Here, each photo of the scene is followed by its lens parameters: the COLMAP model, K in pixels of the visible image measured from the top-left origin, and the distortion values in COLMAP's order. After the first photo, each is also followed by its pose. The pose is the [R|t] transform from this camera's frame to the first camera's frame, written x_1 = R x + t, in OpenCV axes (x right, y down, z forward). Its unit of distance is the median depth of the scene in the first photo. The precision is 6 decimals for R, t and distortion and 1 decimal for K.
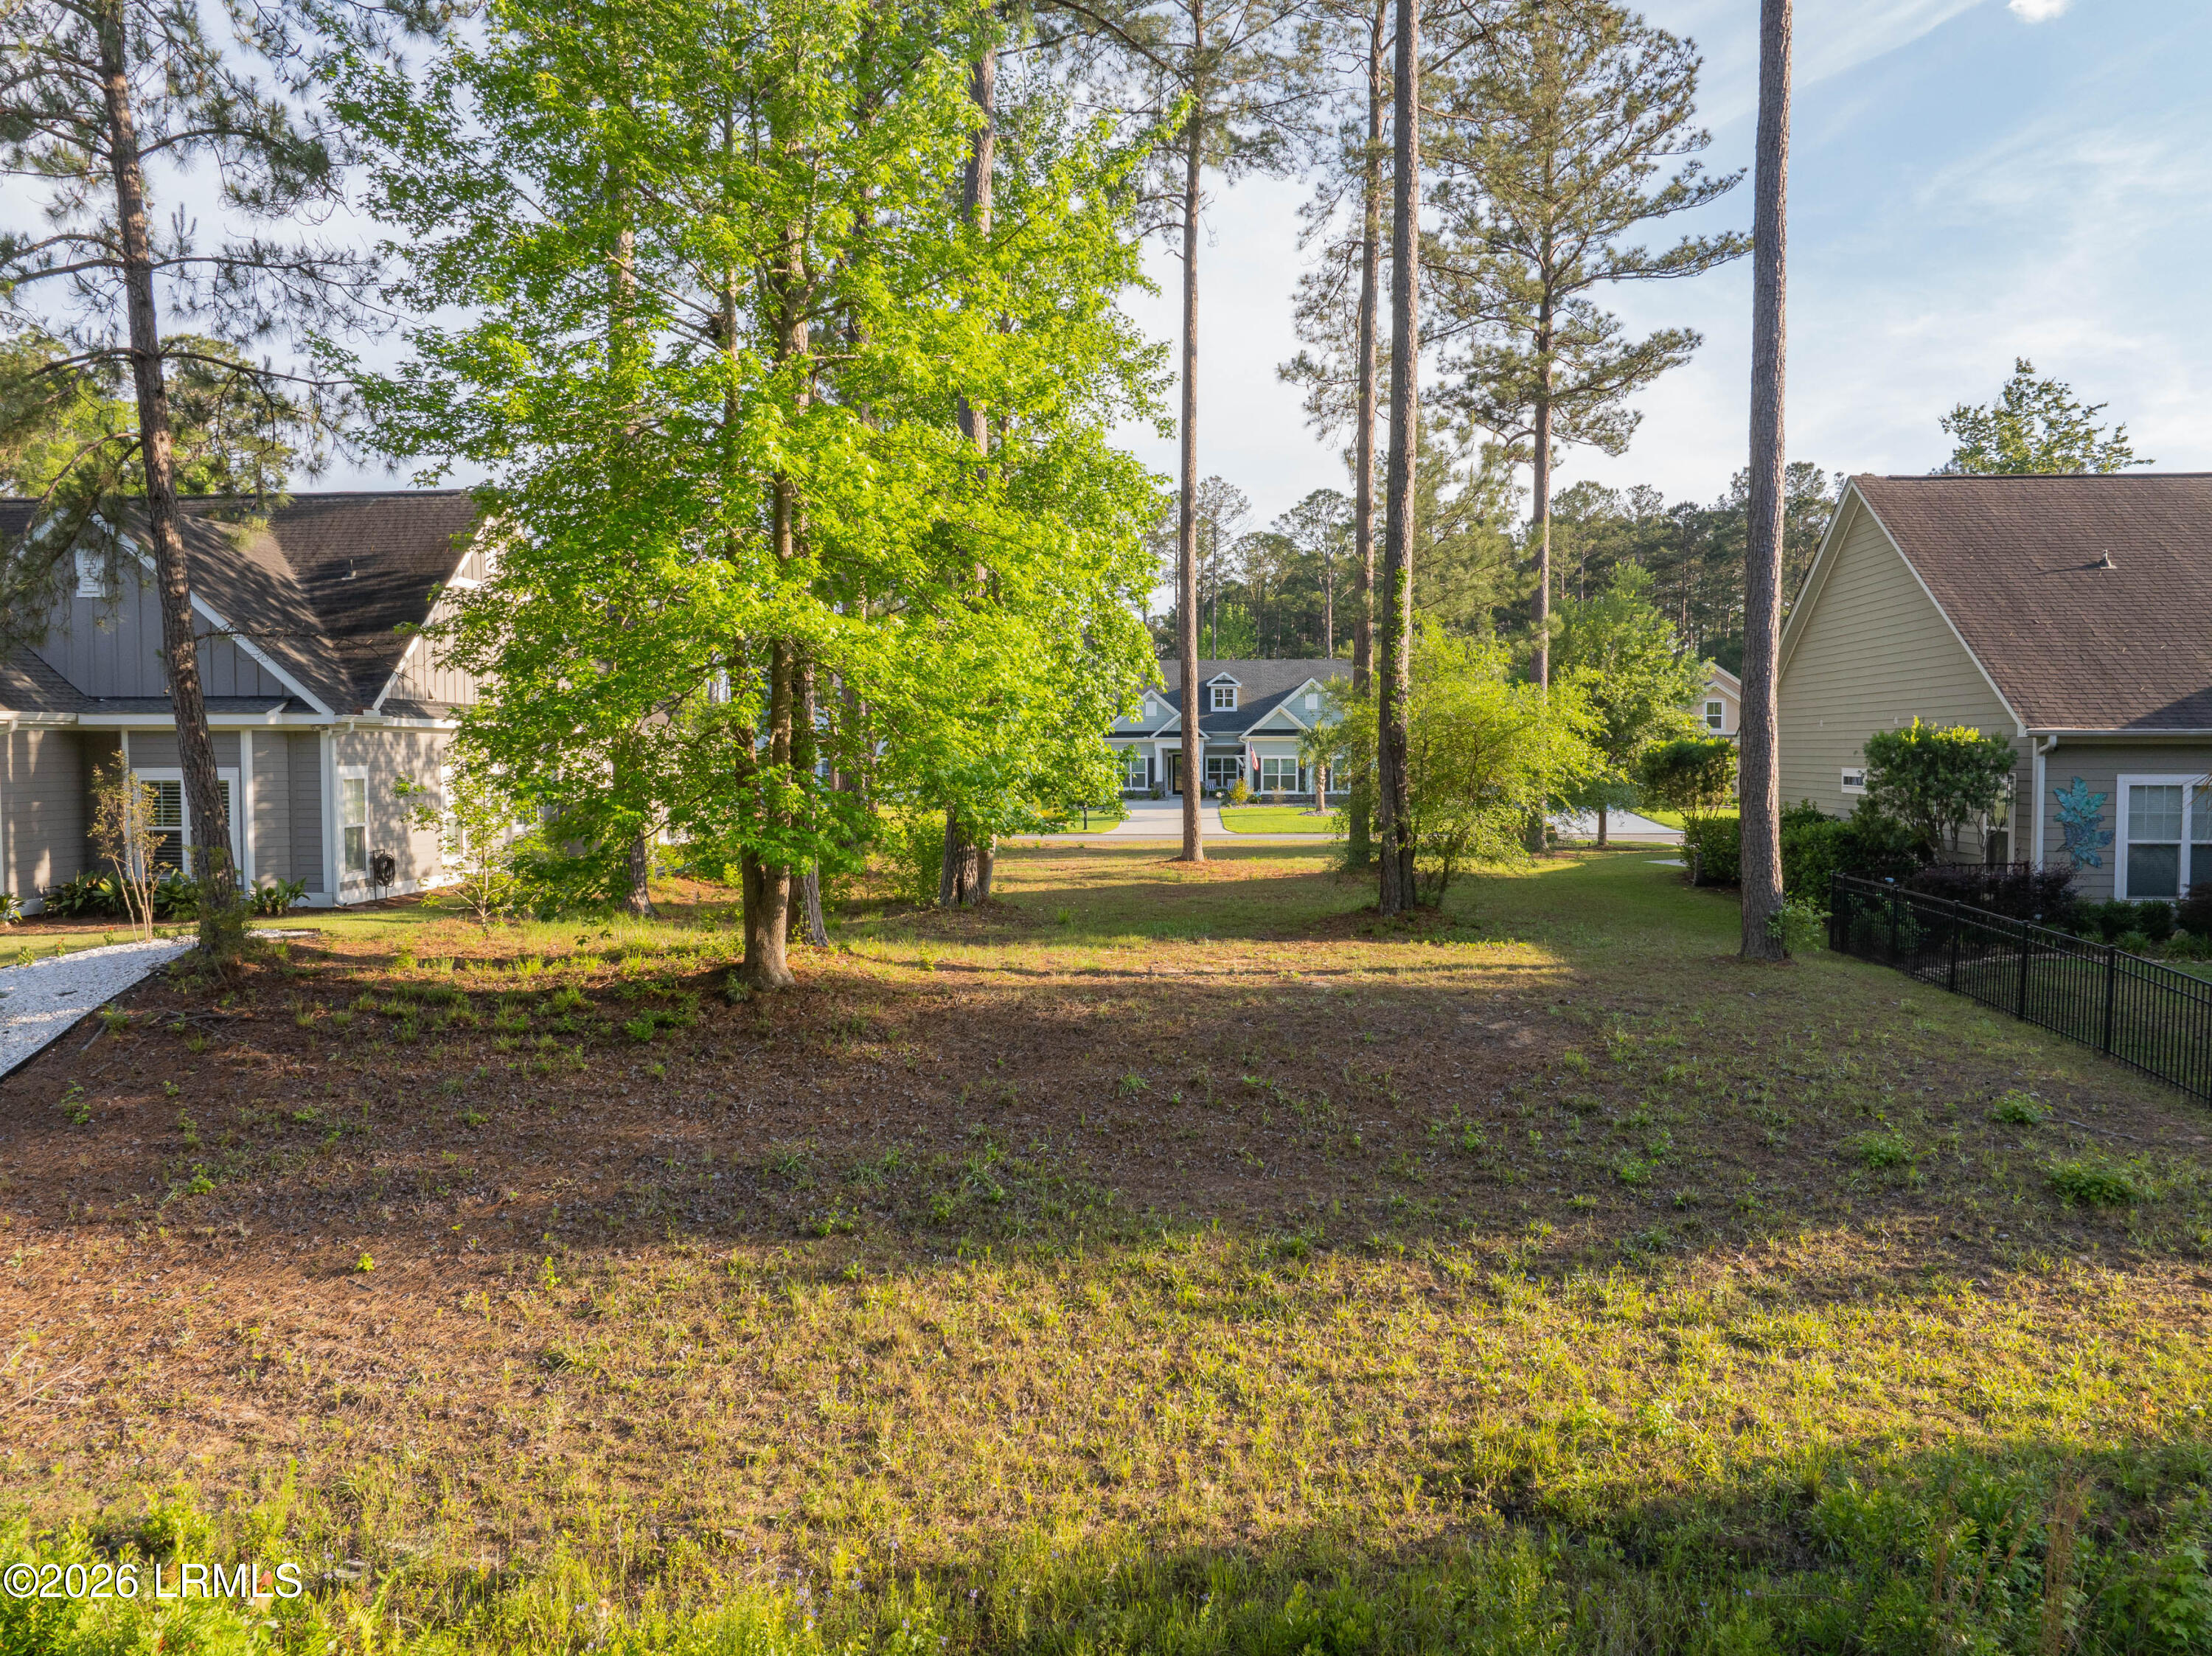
lens RADIAL K [[1550.0, 0, 1109.4], [0, 1550.0, 835.3], [0, 0, 1]] dist [-0.051573, 0.016983]
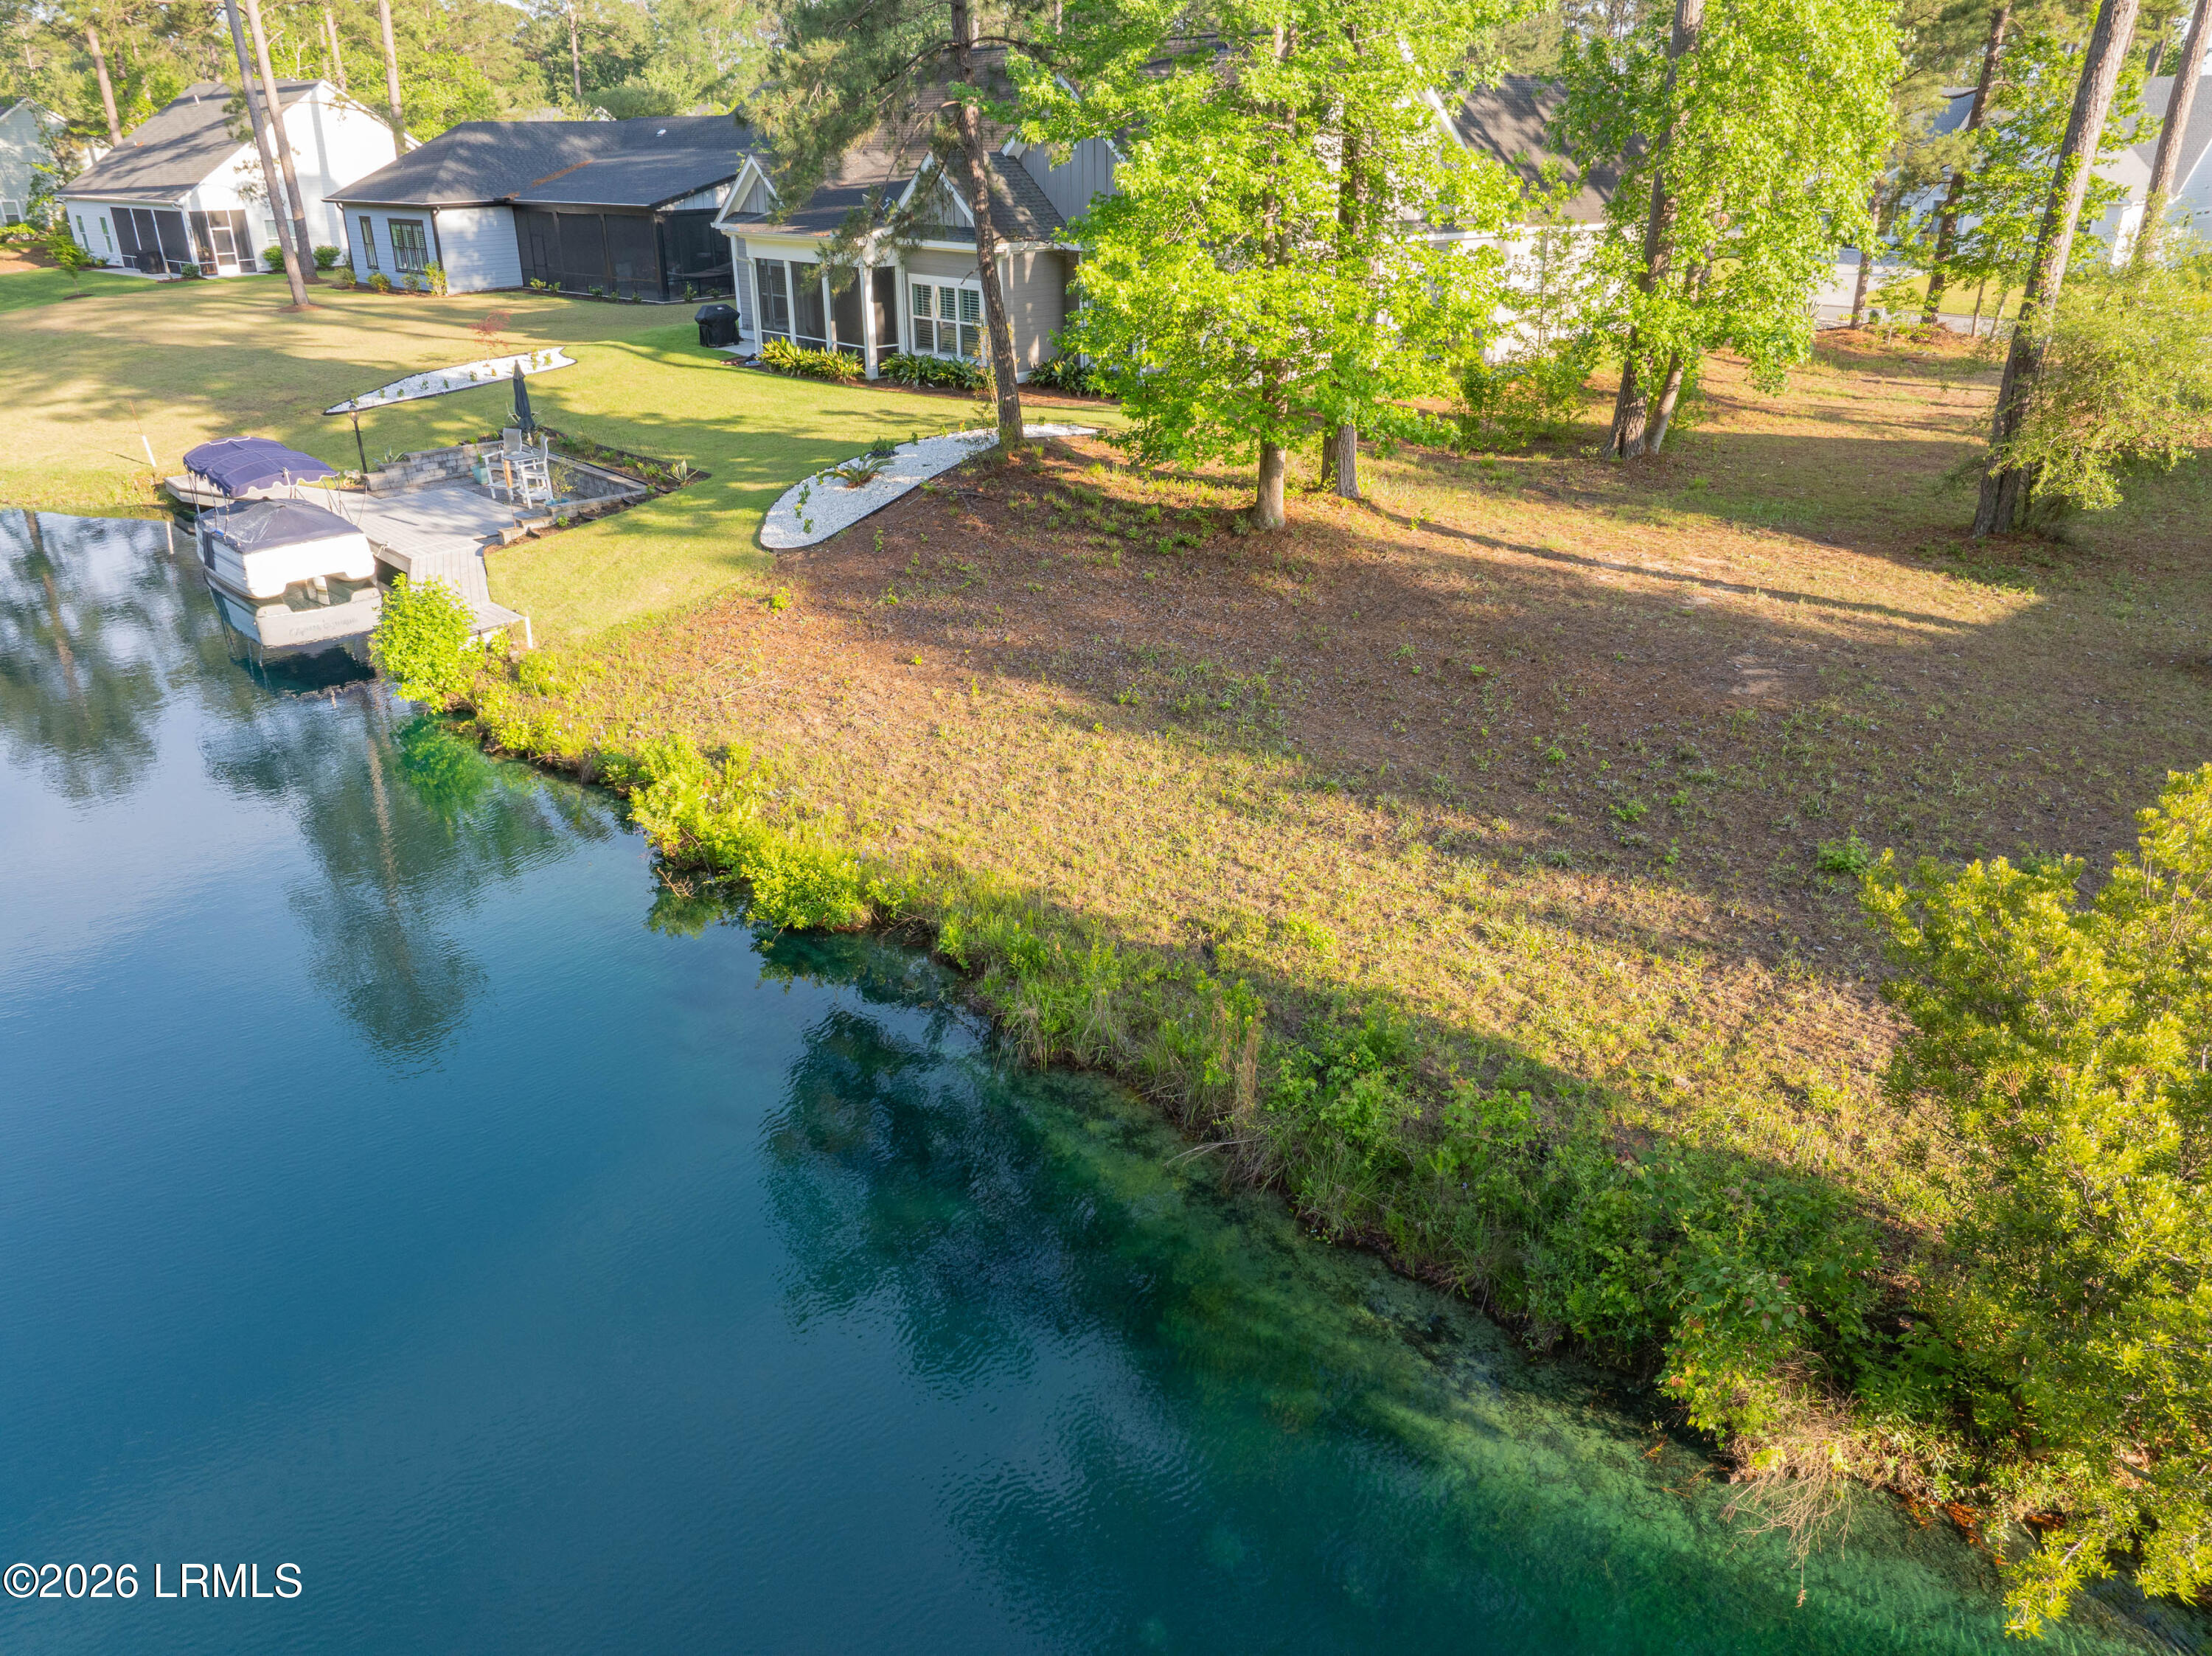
lens RADIAL K [[1550.0, 0, 1109.5], [0, 1550.0, 830.5], [0, 0, 1]] dist [-0.051573, 0.016983]
pose [[0.713417, 0.289874, -0.637973, 0.450914], [-0.036196, 0.924456, 0.379566, -0.120138], [0.699804, -0.247697, 0.670015, -0.071478]]
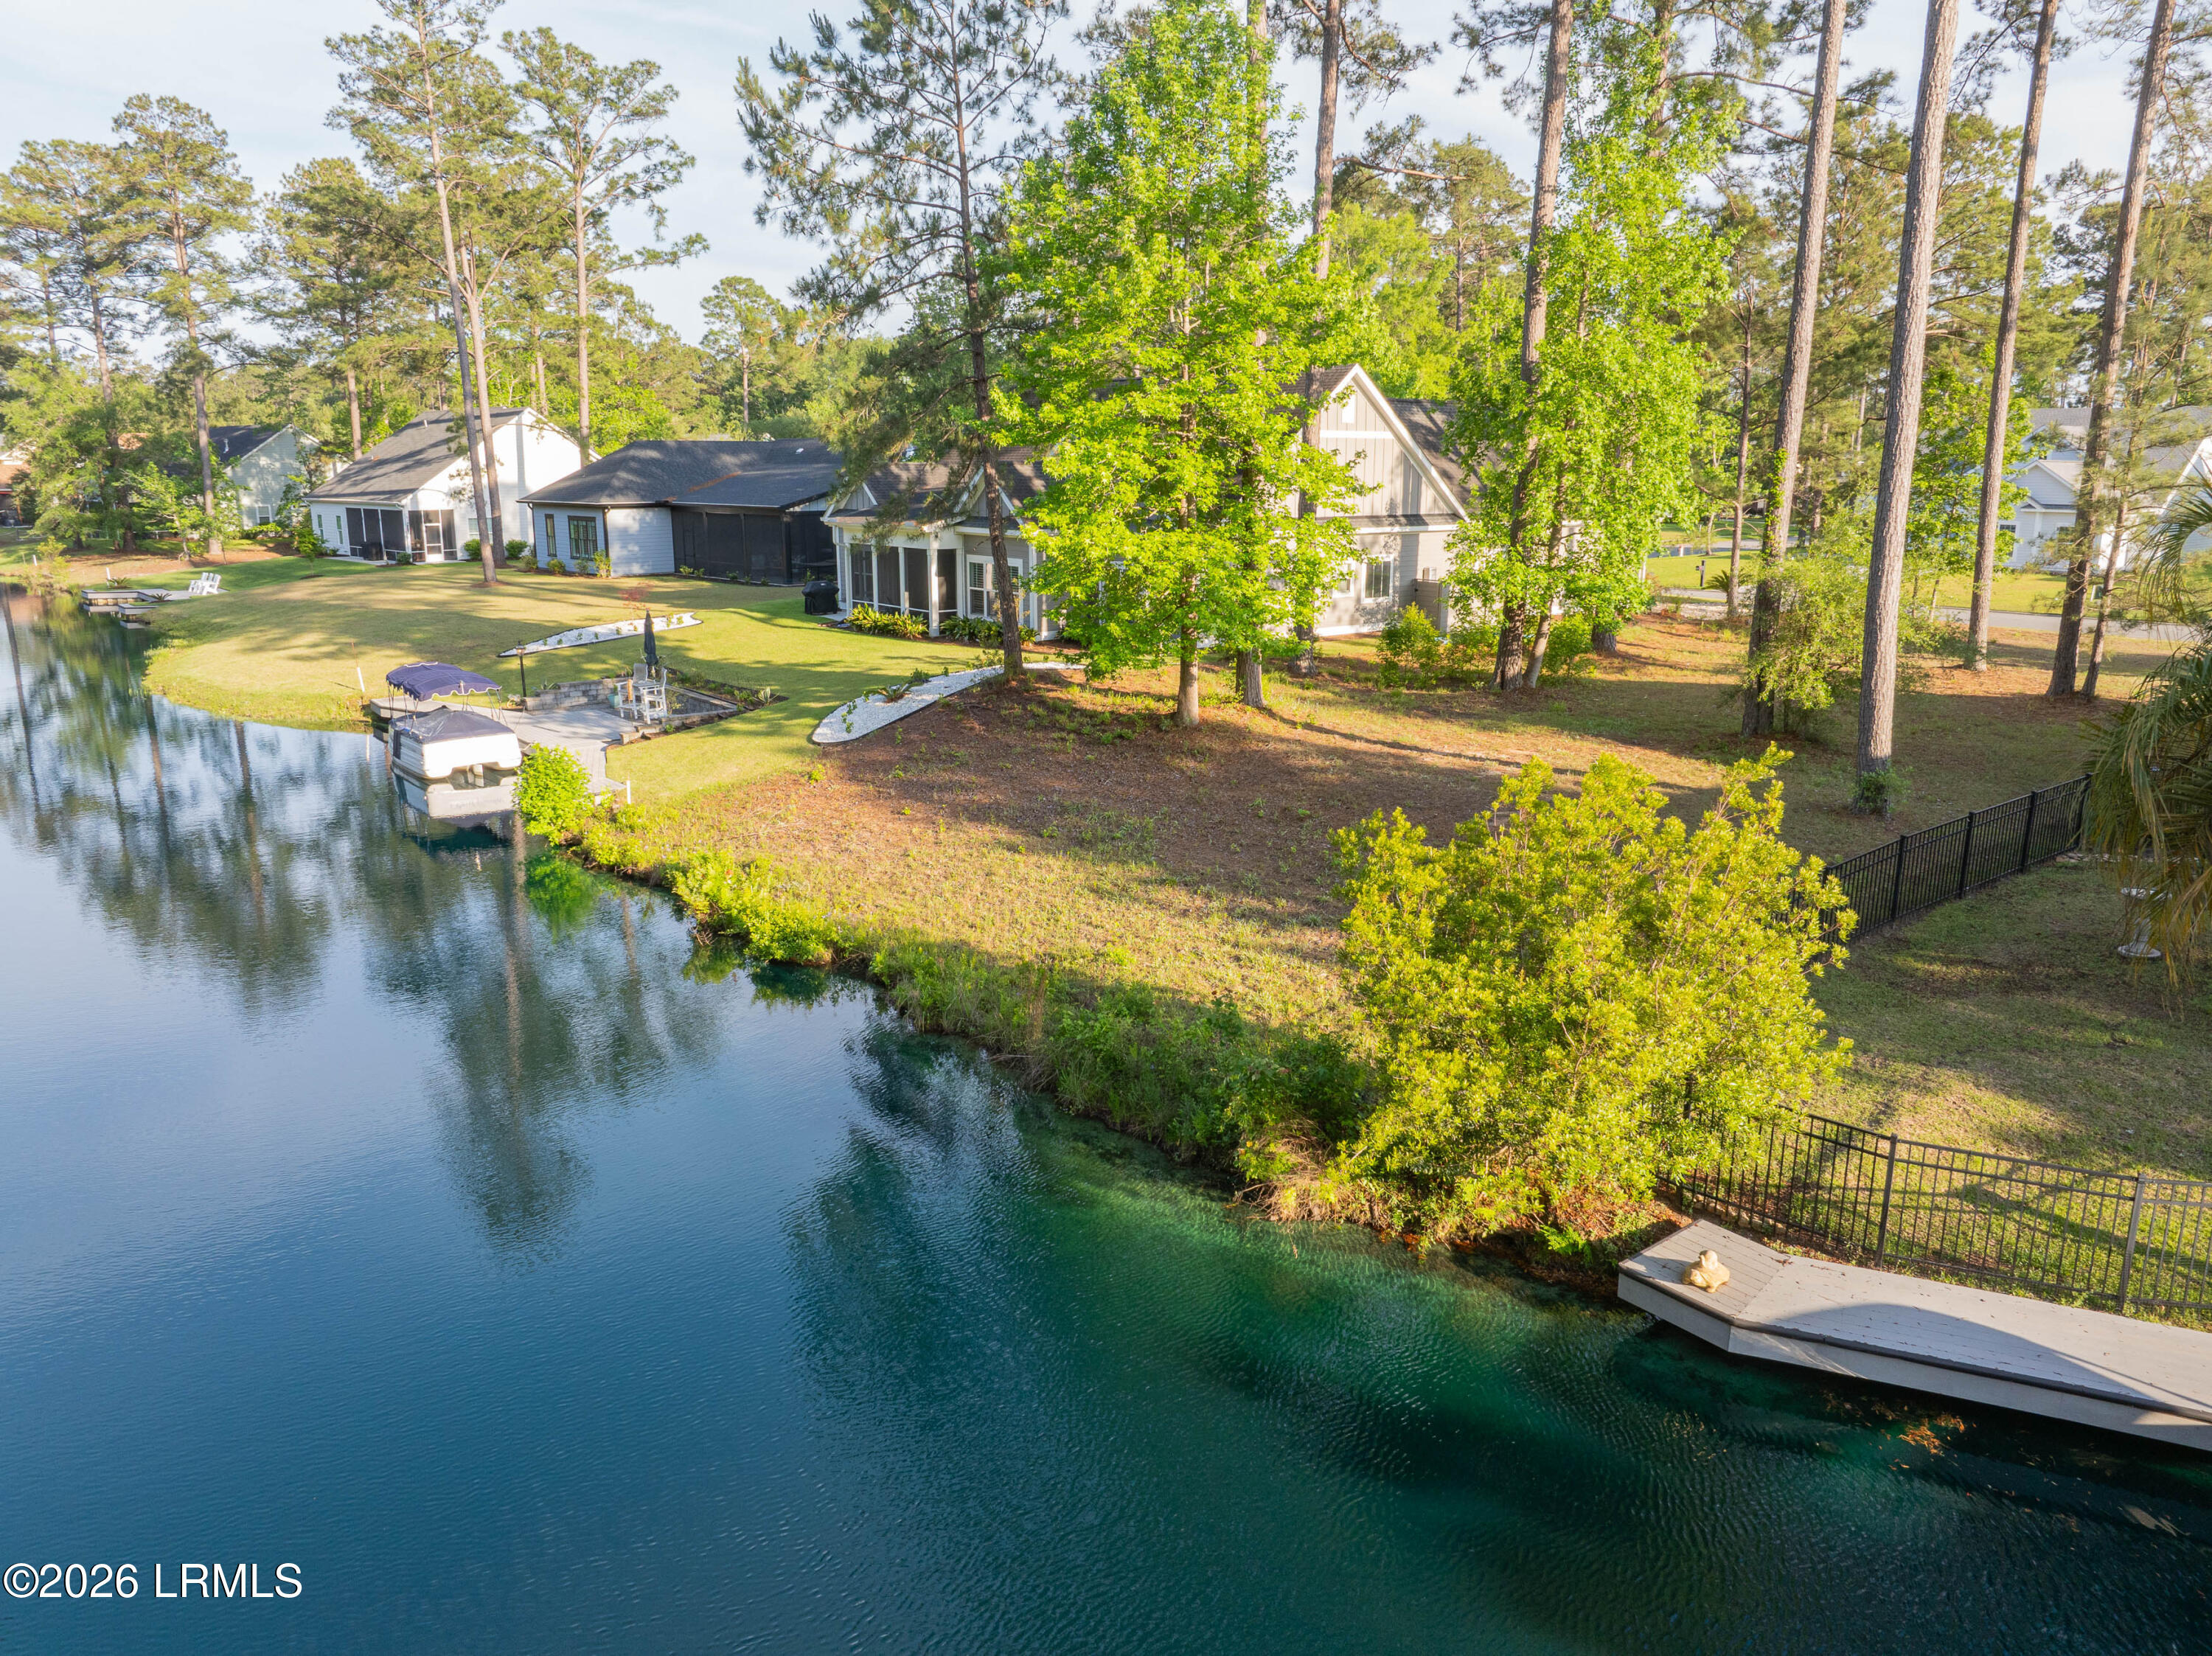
lens RADIAL K [[1550.0, 0, 1119.5], [0, 1550.0, 826.1], [0, 0, 1]] dist [-0.051573, 0.016983]
pose [[0.653774, 0.174519, -0.736290, 0.760393], [-0.040321, 0.979693, 0.196409, -0.098091], [0.755615, -0.098718, 0.647534, -0.175865]]
